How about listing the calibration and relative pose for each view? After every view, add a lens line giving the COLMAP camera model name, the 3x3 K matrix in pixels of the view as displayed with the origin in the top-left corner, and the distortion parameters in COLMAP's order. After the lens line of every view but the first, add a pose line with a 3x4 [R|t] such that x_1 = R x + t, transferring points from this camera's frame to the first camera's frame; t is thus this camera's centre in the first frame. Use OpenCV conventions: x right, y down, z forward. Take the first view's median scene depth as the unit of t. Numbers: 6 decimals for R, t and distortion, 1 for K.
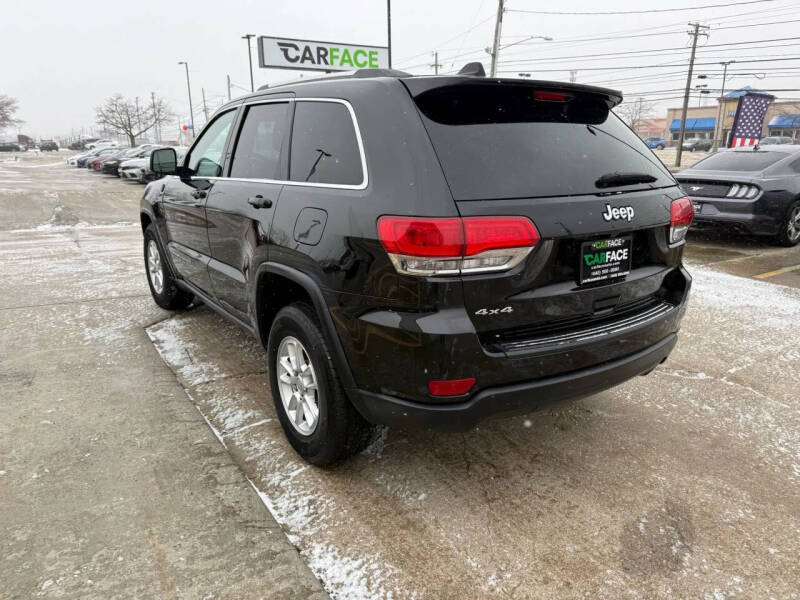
lens RADIAL K [[561.7, 0, 393.5], [0, 561.7, 304.0], [0, 0, 1]] dist [0.015368, -0.025033]
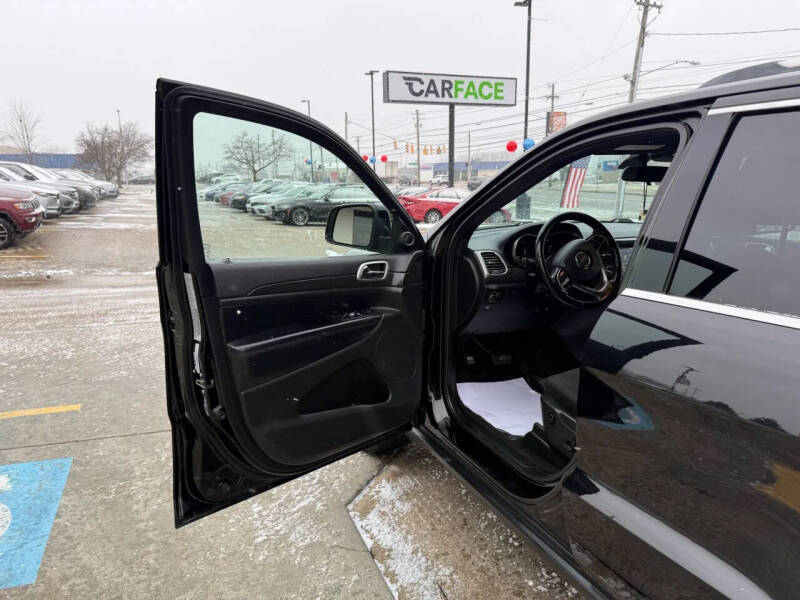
lens RADIAL K [[561.7, 0, 392.7], [0, 561.7, 294.5], [0, 0, 1]] dist [0.015368, -0.025033]
pose [[0.984417, 0.032104, -0.172894, -0.304091], [-0.044180, 0.996811, -0.066454, -0.139349], [0.170209, 0.073056, 0.982696, 0.426262]]
